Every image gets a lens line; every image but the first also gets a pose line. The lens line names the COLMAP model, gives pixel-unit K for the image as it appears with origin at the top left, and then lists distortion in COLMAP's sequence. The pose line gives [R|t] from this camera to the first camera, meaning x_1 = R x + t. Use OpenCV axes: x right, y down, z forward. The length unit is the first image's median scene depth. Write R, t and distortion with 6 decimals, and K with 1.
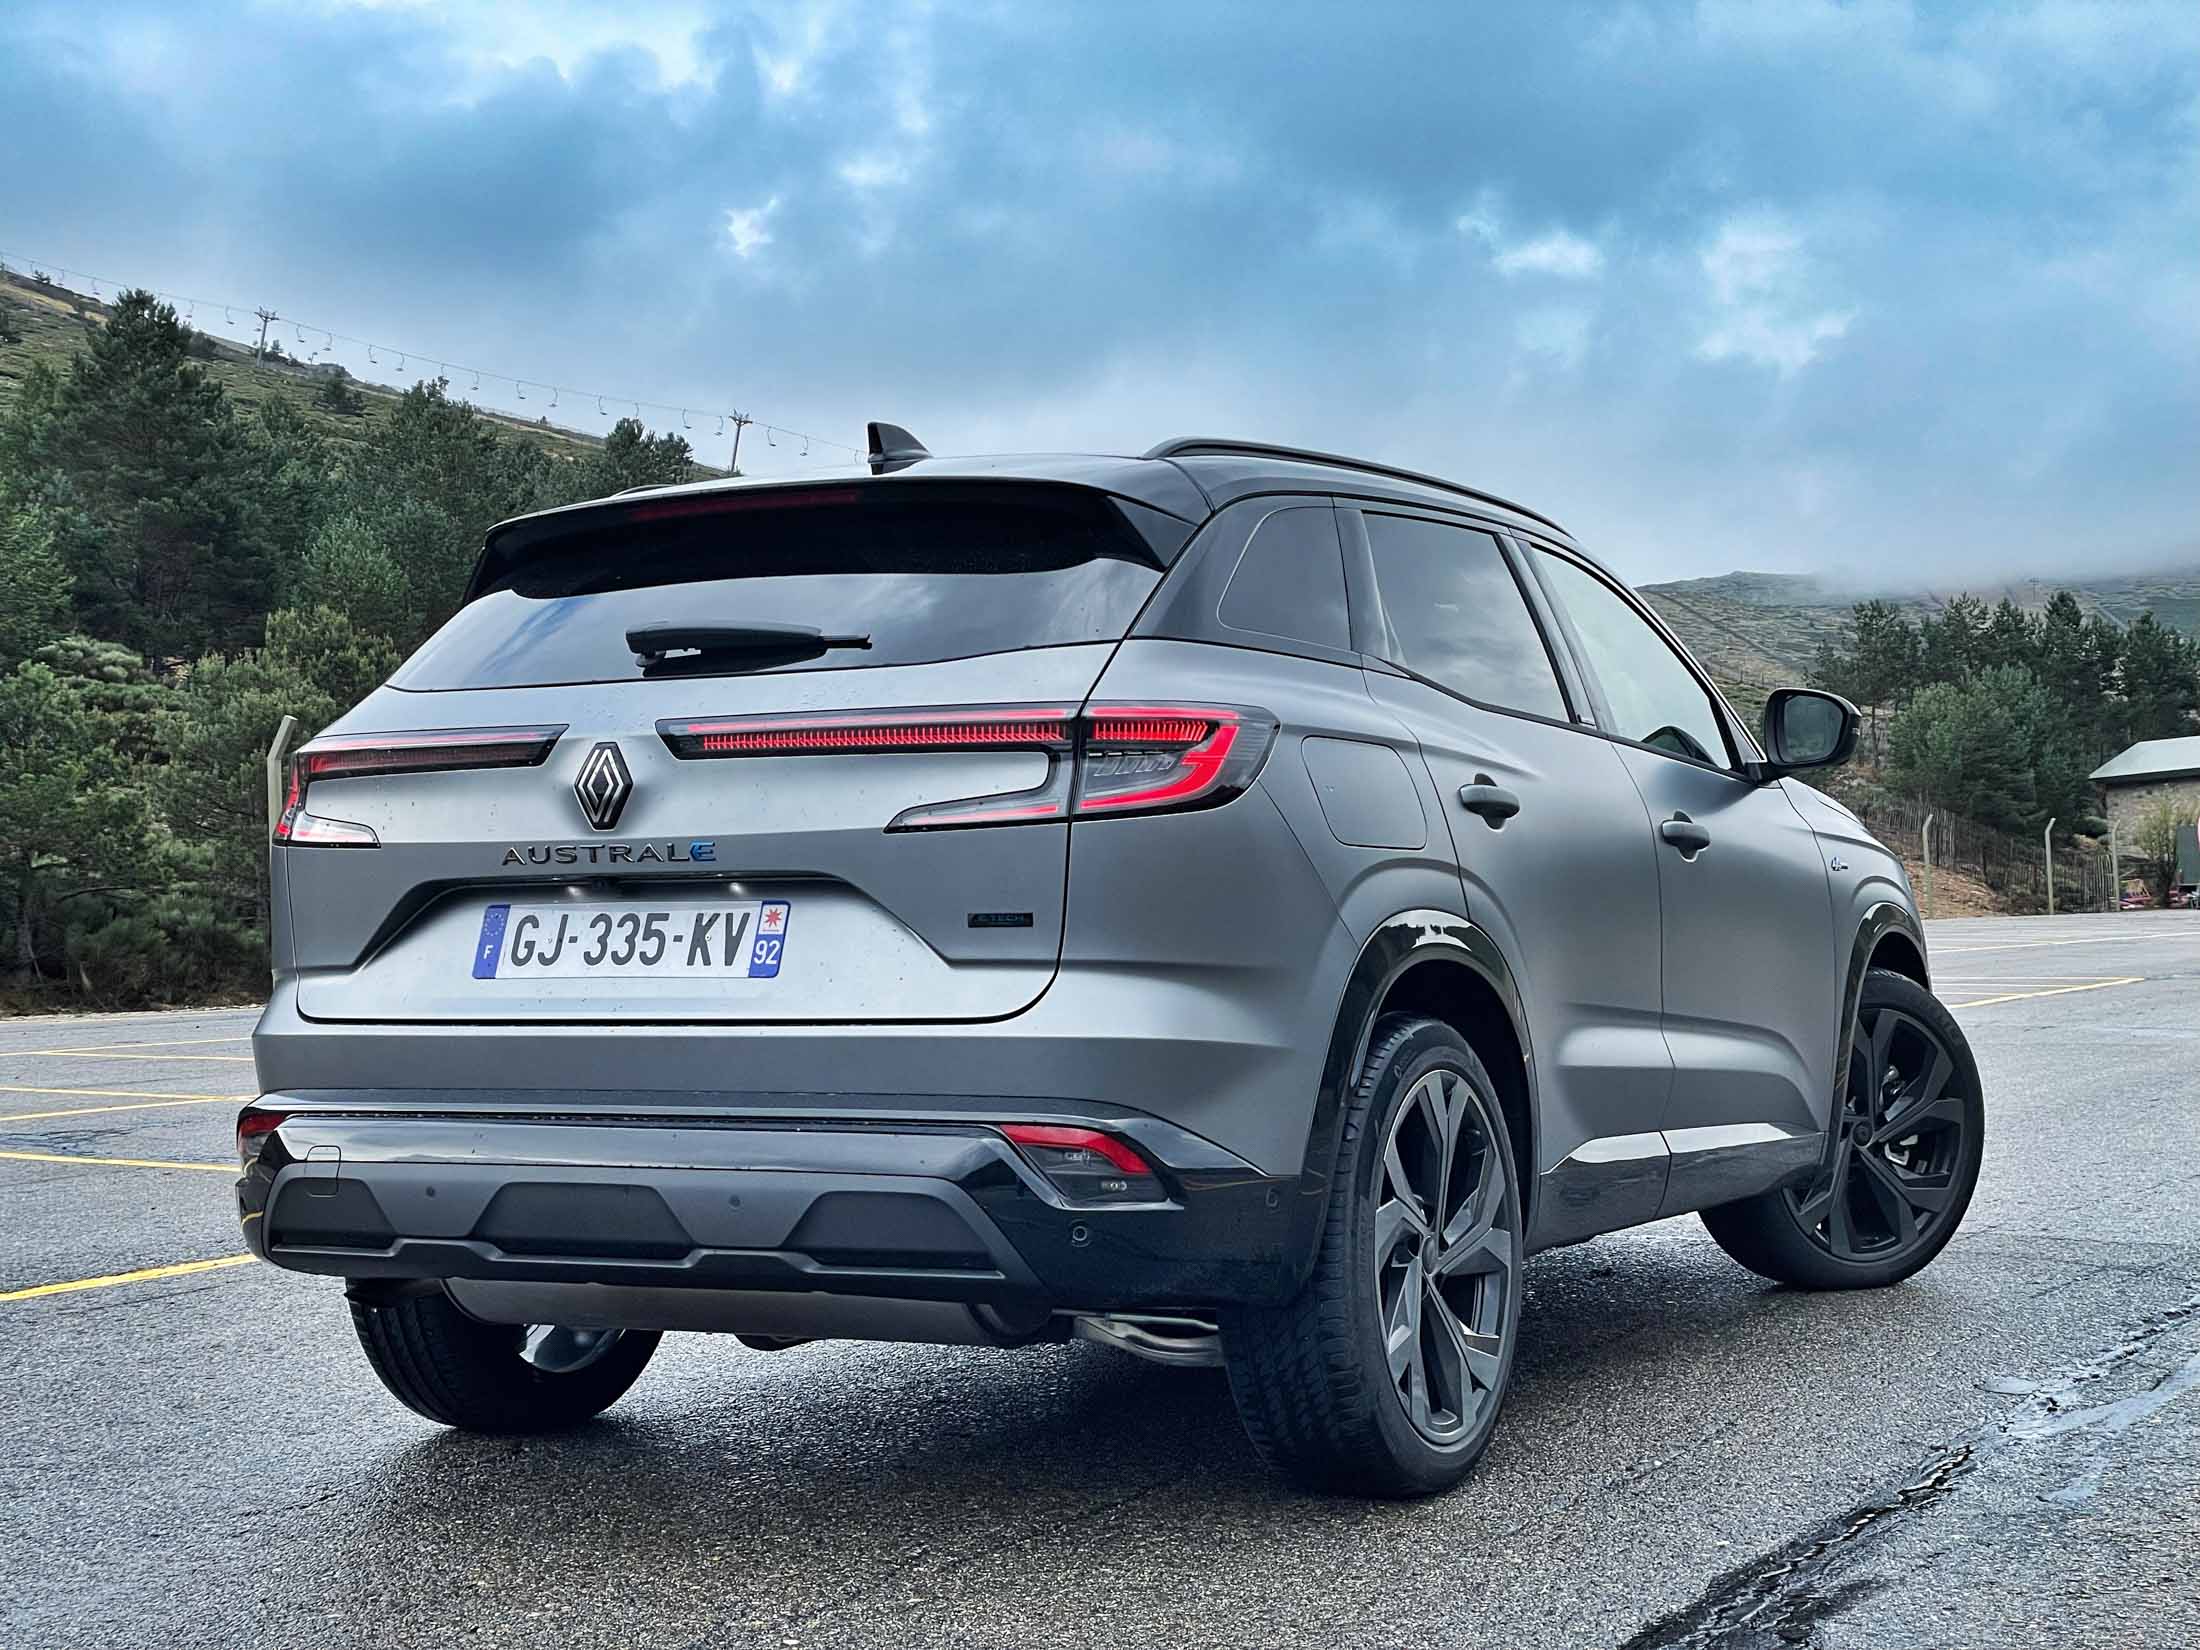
lens RADIAL K [[3362.1, 0, 1099.2], [0, 3362.1, 947.3], [0, 0, 1]] dist [0.138971, 0.058438]
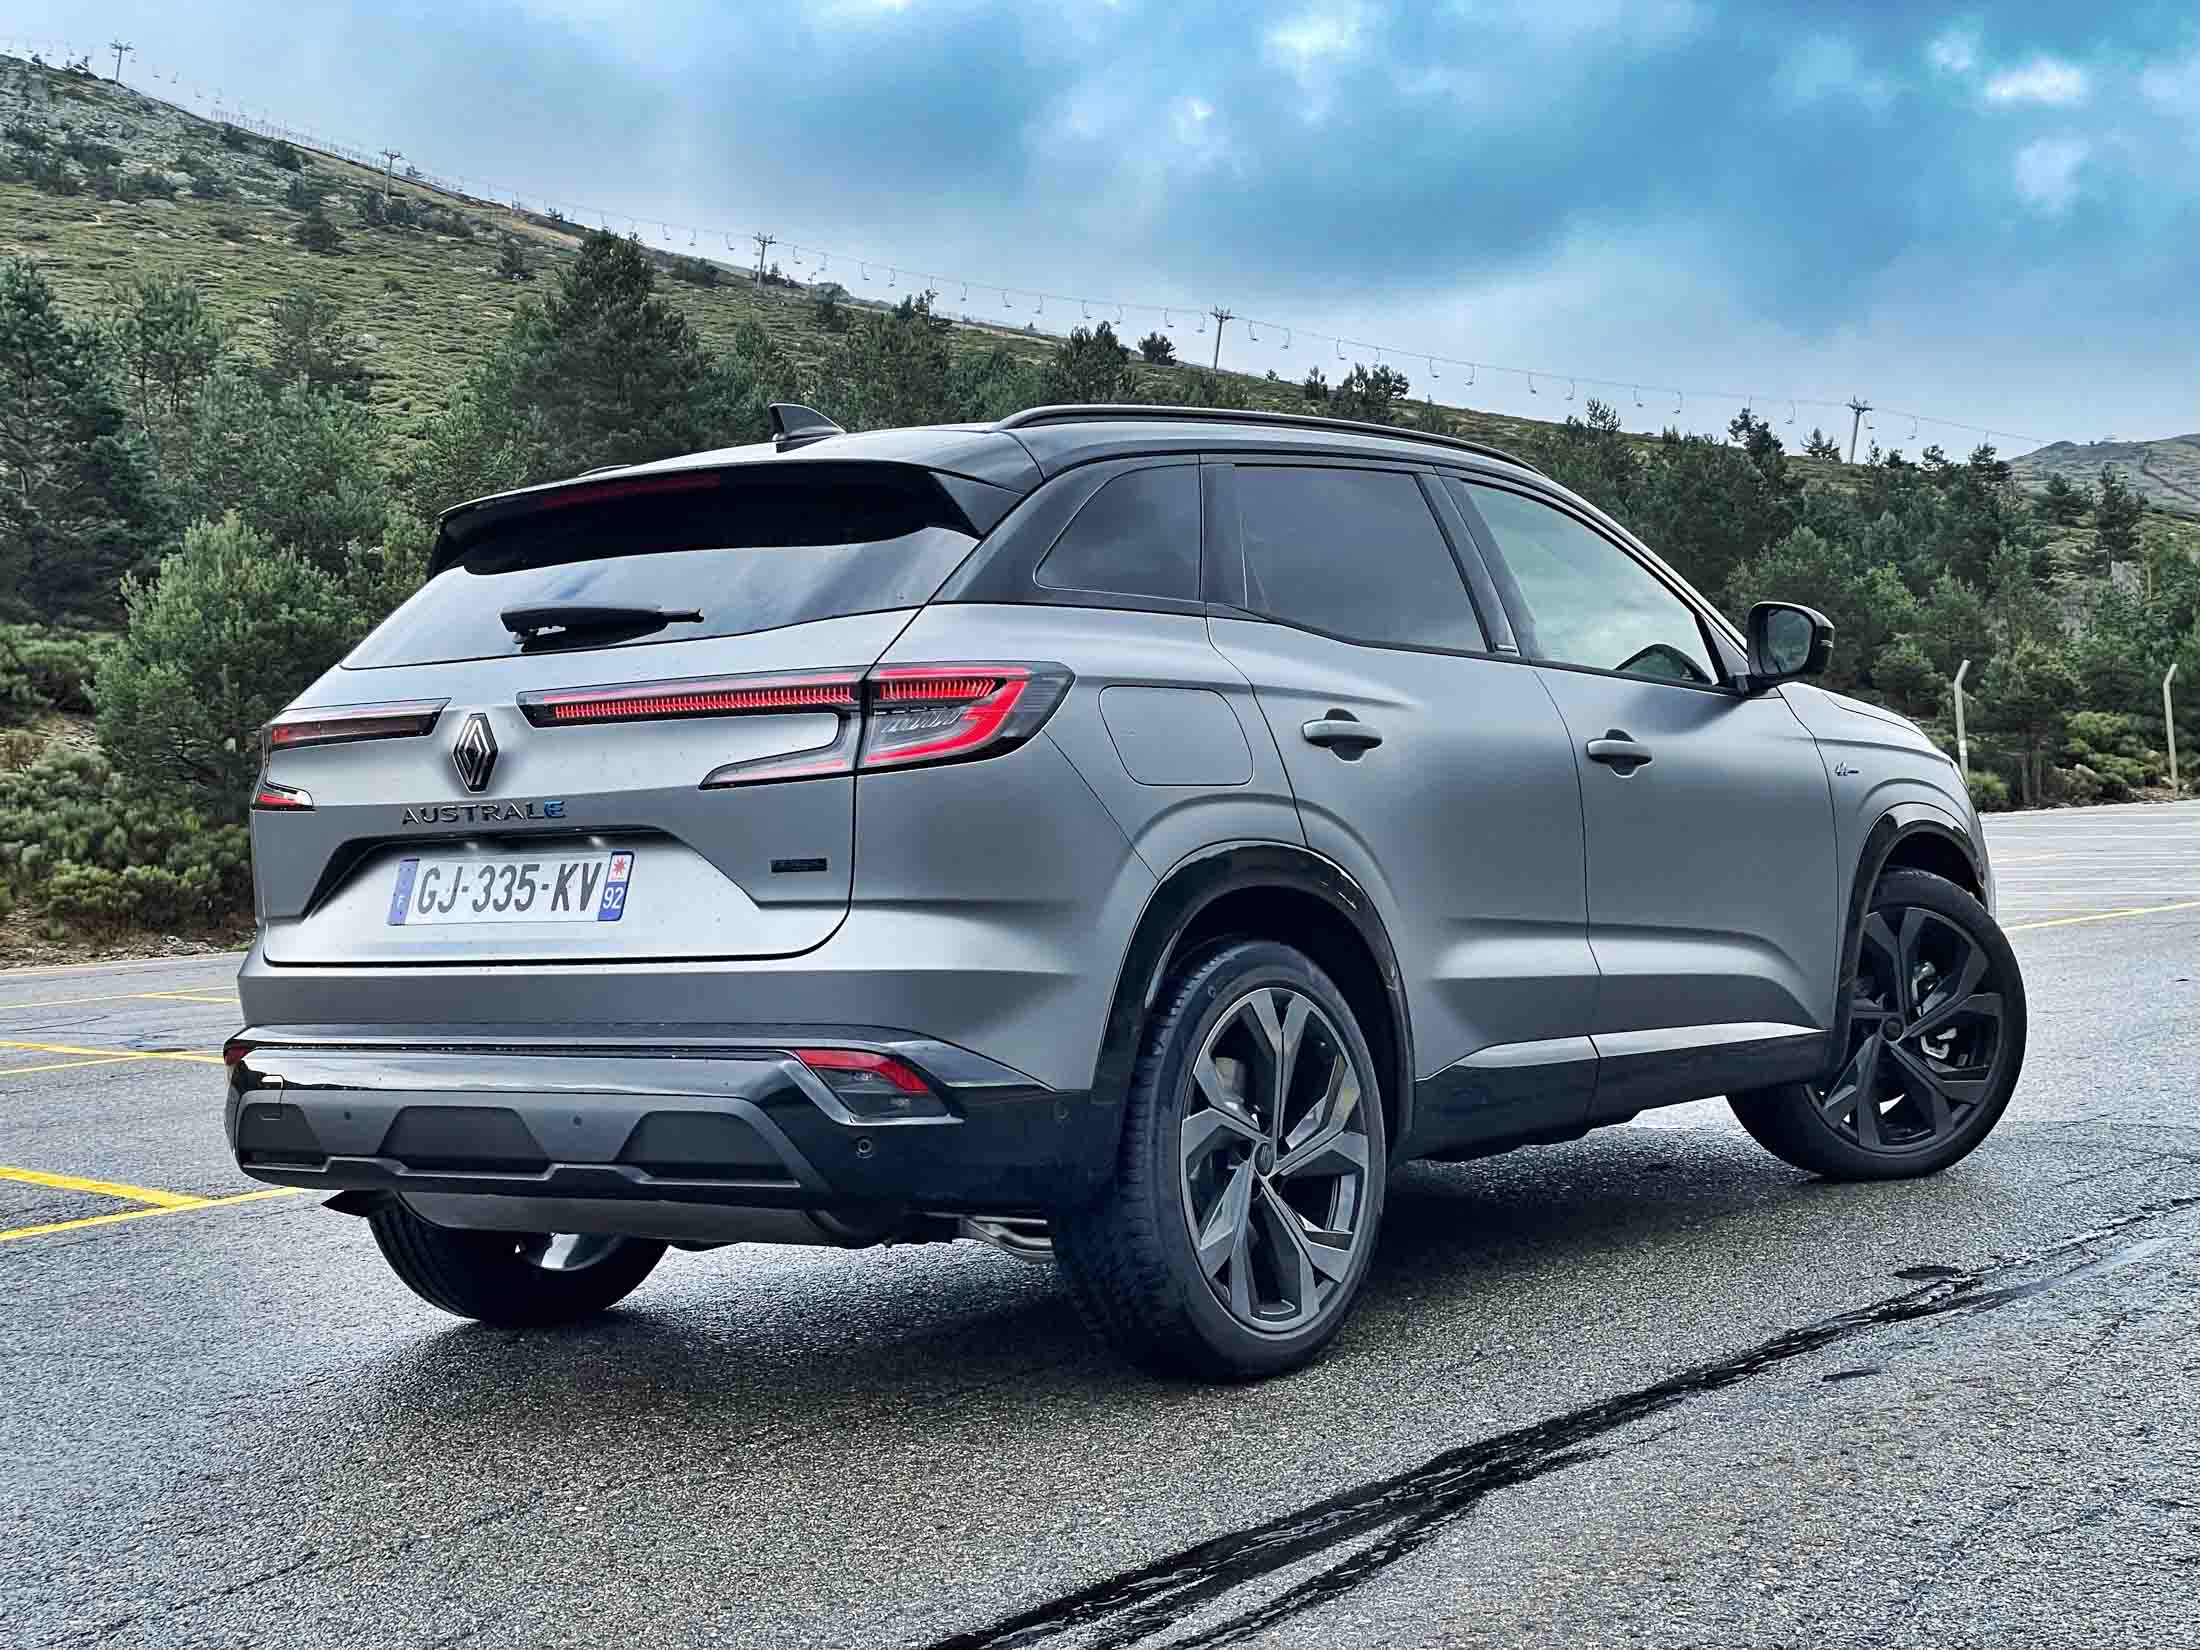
lens RADIAL K [[3369.0, 0, 1102.0], [0, 3369.0, 934.7], [0, 0, 1]] dist [-0.010199, 2.089228]
pose [[0.988595, -0.022175, -0.148958, 0.218843], [0.026428, 0.999296, 0.026628, -0.011400], [0.148263, -0.030261, 0.988485, -0.079789]]
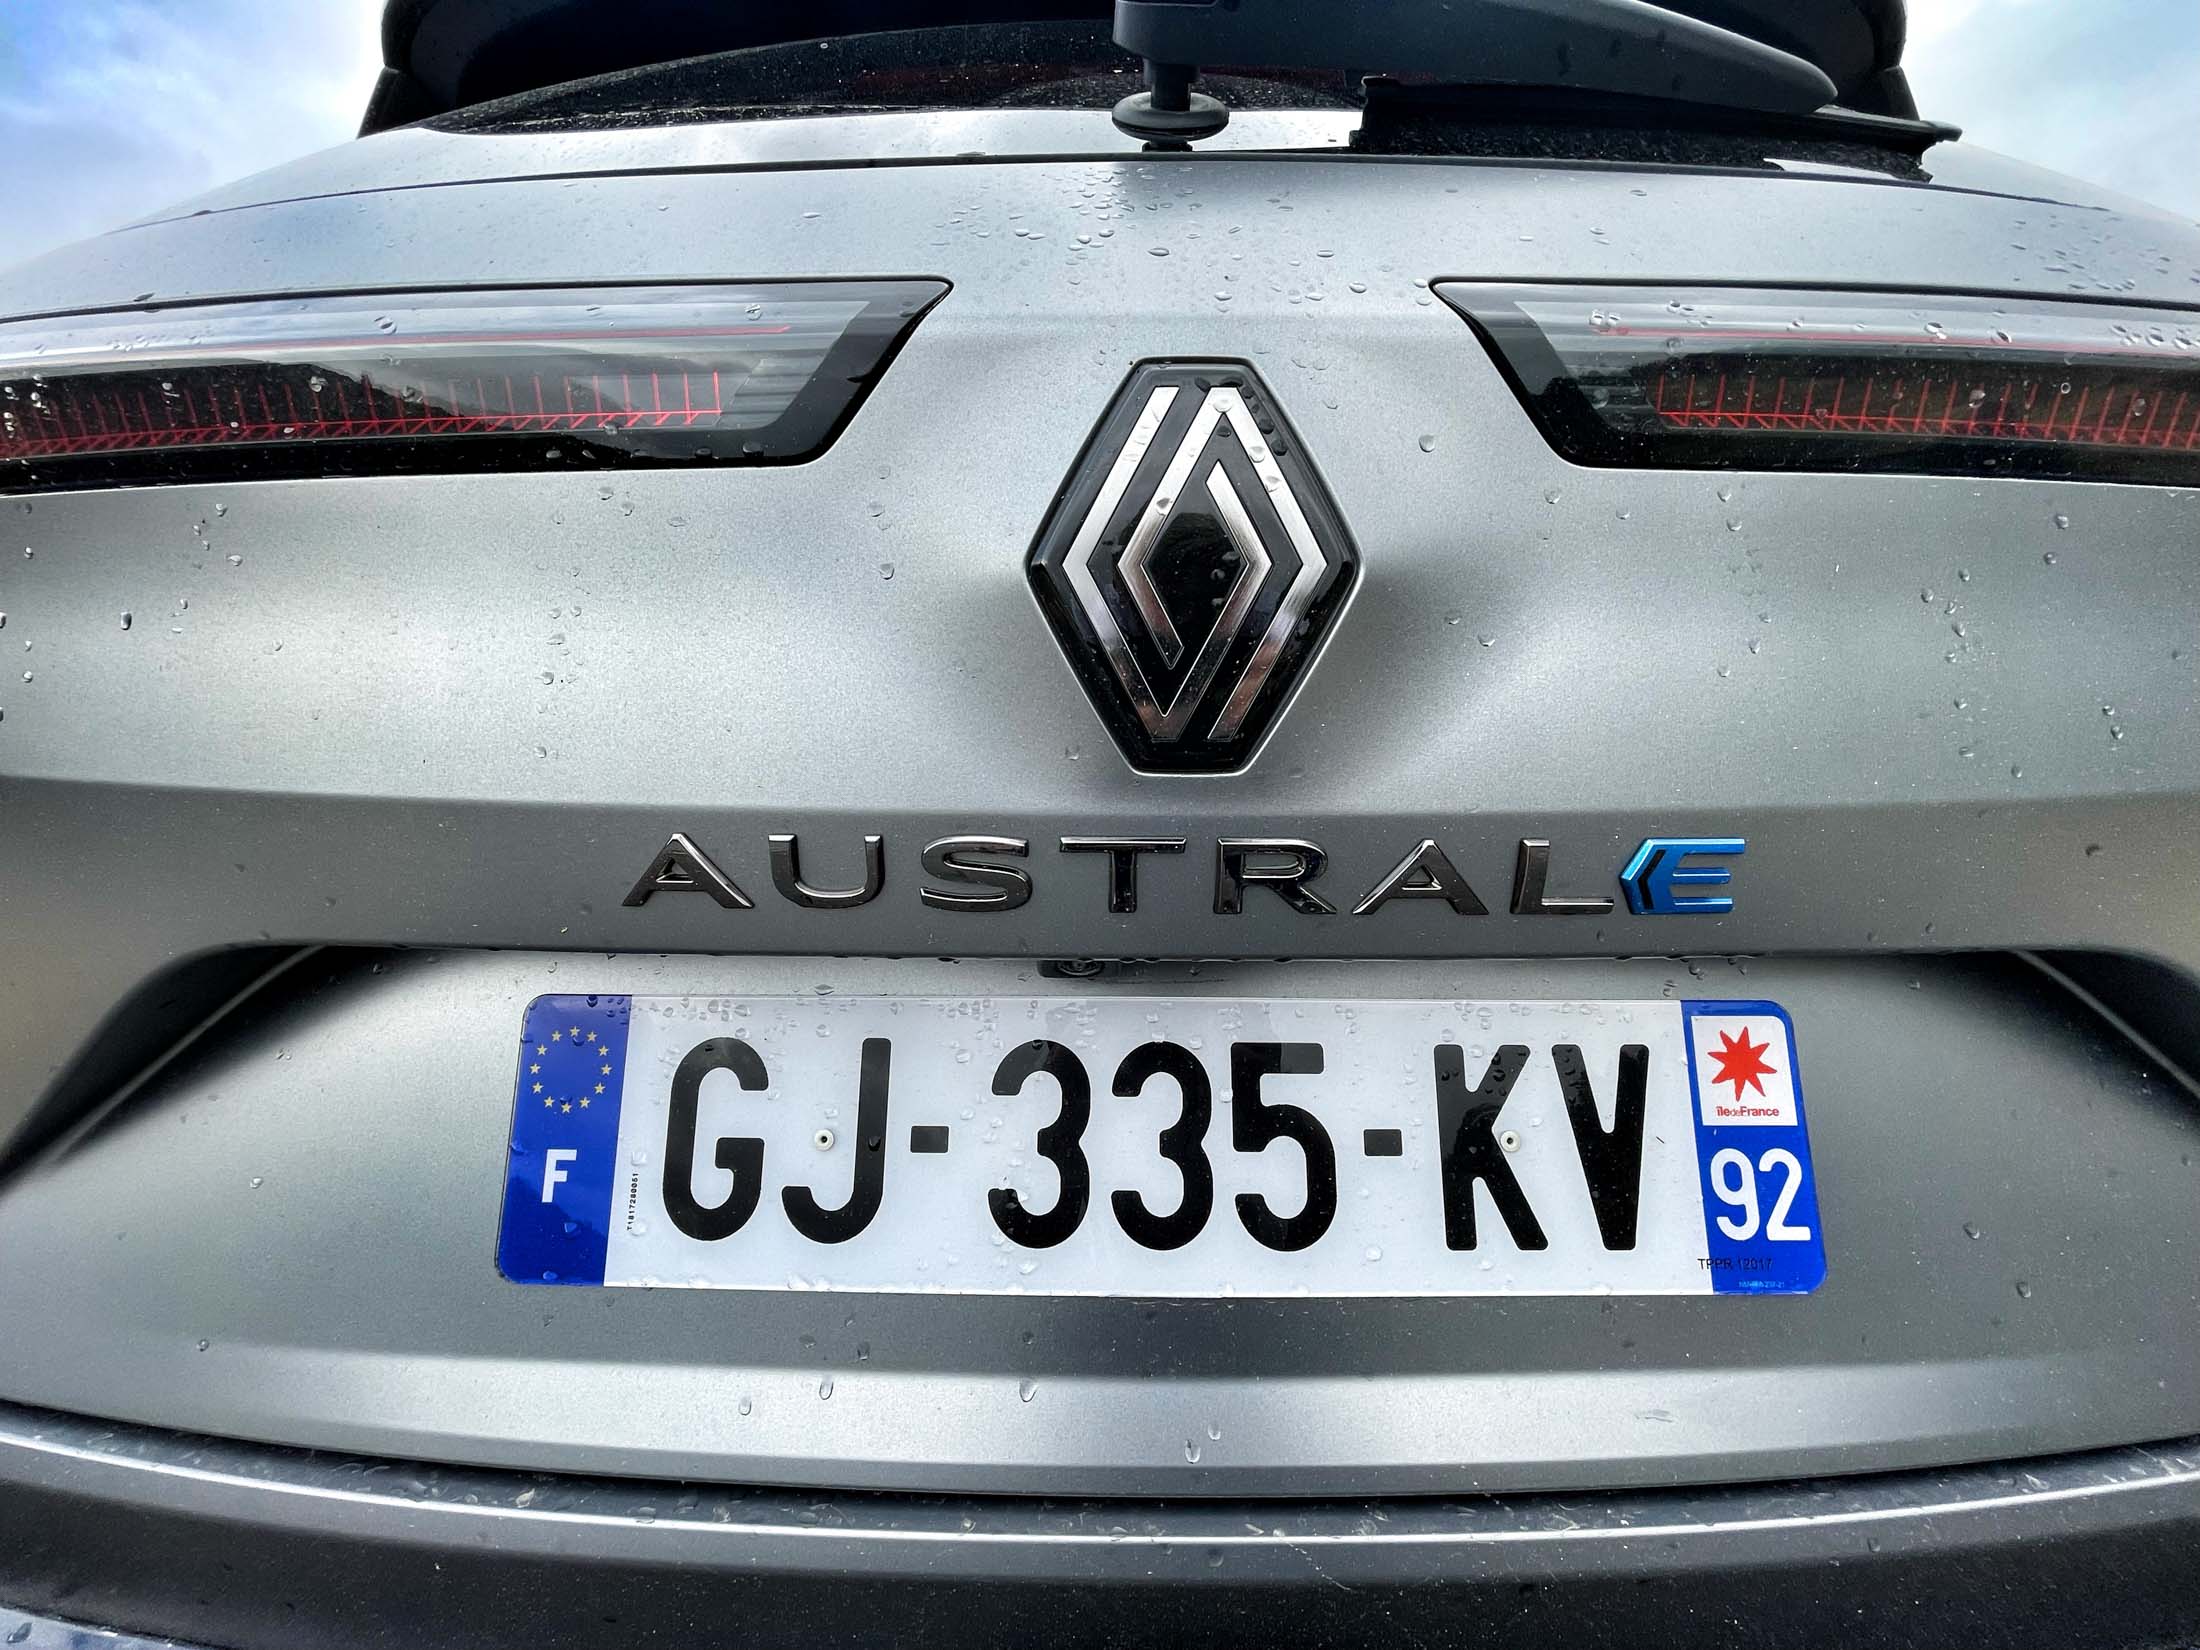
lens RADIAL K [[888.6, 0, 1100.0], [0, 888.6, 825.0], [0, 0, 1]] dist [-0.000339, -0.000097]
pose [[0.886116, -0.063820, 0.459048, -0.173933], [-0.011419, 0.987167, 0.159286, -0.039528], [-0.463323, -0.146387, 0.874015, 0.924265]]
